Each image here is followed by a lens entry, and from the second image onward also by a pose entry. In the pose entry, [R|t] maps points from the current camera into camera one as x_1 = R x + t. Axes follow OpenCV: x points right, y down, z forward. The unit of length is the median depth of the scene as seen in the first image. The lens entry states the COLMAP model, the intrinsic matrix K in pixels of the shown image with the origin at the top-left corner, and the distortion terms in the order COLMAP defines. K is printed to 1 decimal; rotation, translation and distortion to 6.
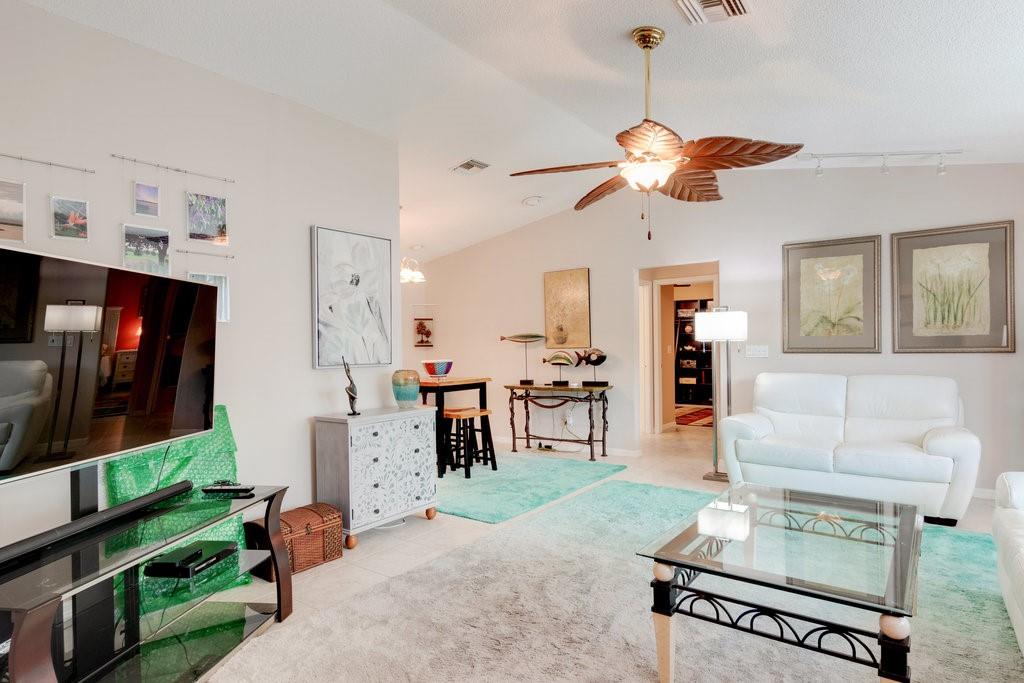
lens RADIAL K [[558.2, 0, 512.0], [0, 558.2, 341.5], [0, 0, 1]] dist [0.003965, 0.000990]
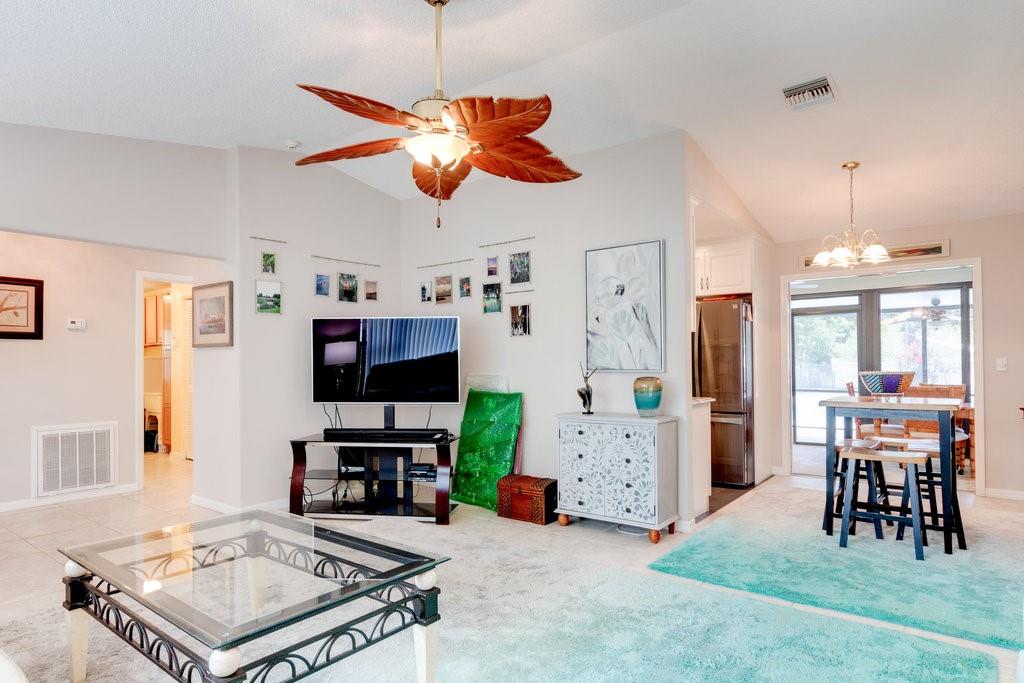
lens RADIAL K [[567.0, 0, 516.7], [0, 567.0, 352.4], [0, 0, 1]] dist [0.002373, -0.000446]
pose [[-0.001866, -0.006095, -0.999980, 0.815377], [0.008041, 0.999949, -0.006110, 0.013761], [0.999966, -0.008053, -0.001817, 0.822759]]
